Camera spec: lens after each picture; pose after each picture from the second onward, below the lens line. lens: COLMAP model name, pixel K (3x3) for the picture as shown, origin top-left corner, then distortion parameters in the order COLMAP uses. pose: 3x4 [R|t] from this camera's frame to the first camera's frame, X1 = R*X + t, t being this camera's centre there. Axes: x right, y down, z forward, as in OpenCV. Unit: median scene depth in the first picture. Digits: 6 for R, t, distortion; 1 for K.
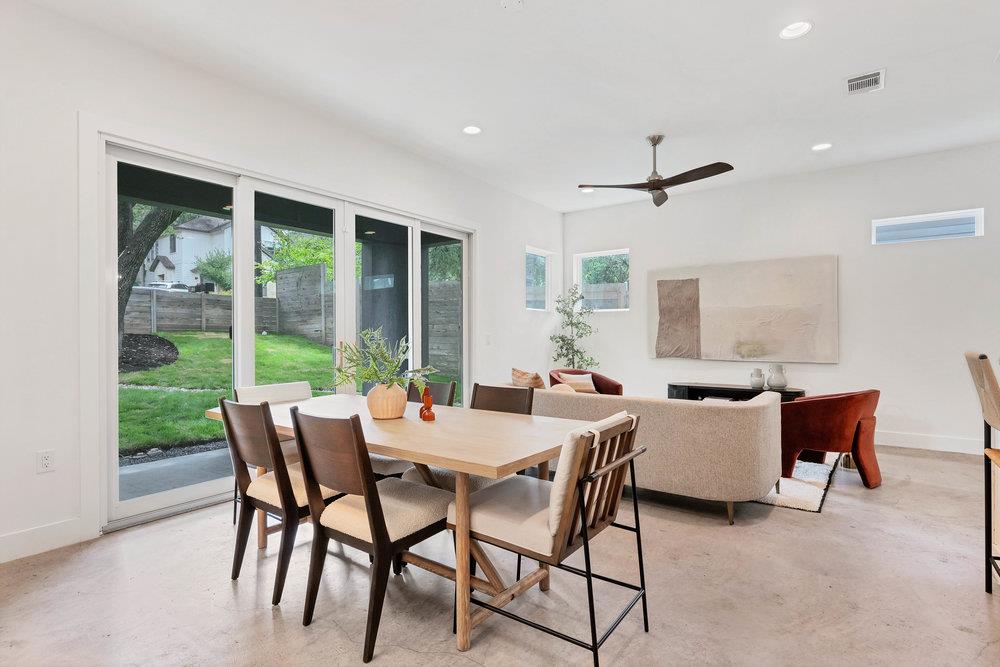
lens RADIAL K [[487.6, 0, 500.6], [0, 487.6, 333.8], [0, 0, 1]] dist [-0.000200, 0.000177]
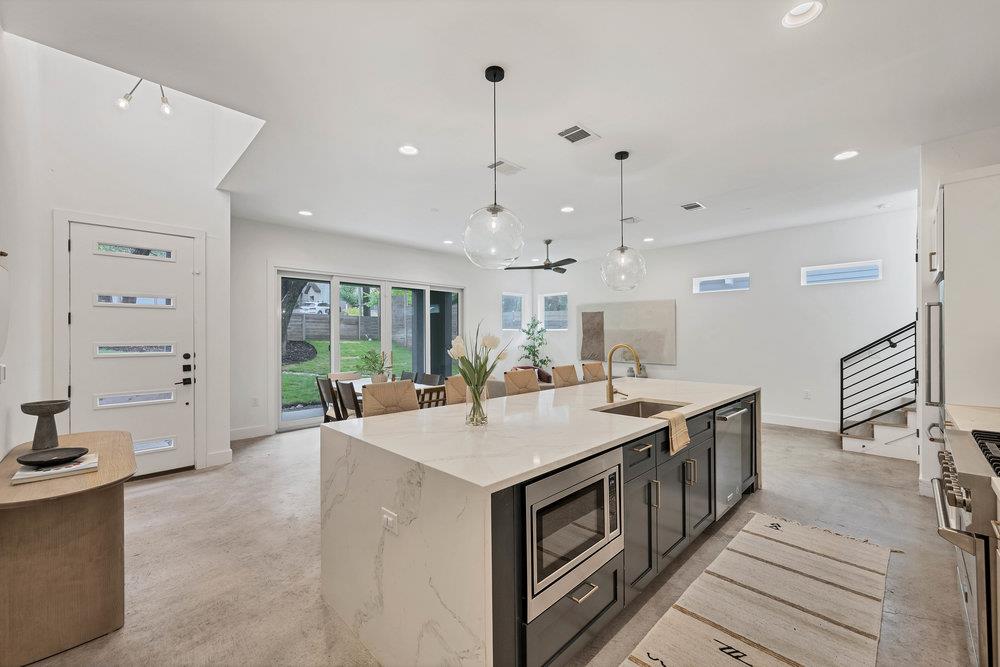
lens RADIAL K [[402.7, 0, 516.6], [0, 402.7, 333.8], [0, 0, 1]] dist [-0.000958, -0.000094]
pose [[0.989682, 0.000586, -0.143281, 0.304255], [-0.000833, 0.999998, -0.001667, -0.035646], [0.143280, 0.001769, 0.989681, -0.375122]]
